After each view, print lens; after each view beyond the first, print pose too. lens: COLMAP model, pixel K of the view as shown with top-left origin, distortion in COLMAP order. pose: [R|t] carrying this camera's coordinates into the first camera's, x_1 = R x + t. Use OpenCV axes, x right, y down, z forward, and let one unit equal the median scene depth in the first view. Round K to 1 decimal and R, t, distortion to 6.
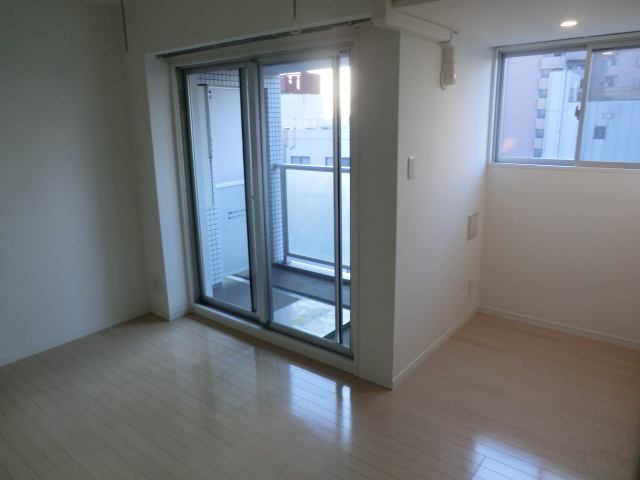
lens RADIAL K [[463.6, 0, 322.3], [0, 463.6, 237.2], [0, 0, 1]] dist [-0.085196, 0.079729]
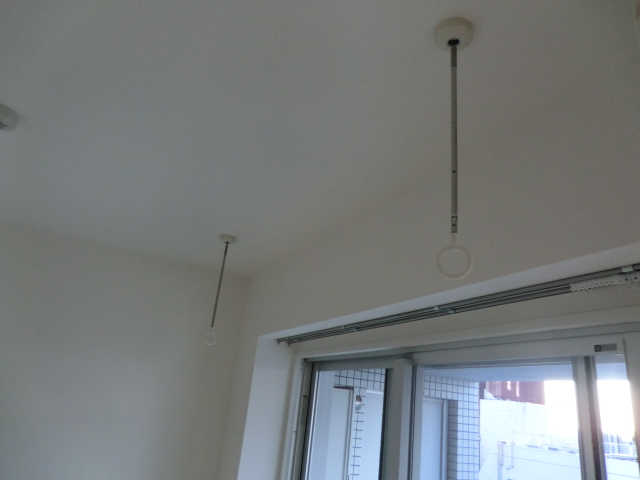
lens RADIAL K [[463.6, 0, 310.9], [0, 463.6, 238.3], [0, 0, 1]] dist [-0.085196, 0.079729]
pose [[0.892342, -0.044067, -0.449204, -0.001284], [-0.227031, 0.816341, -0.531079, -0.142402], [0.390107, 0.575887, 0.718450, 0.372753]]
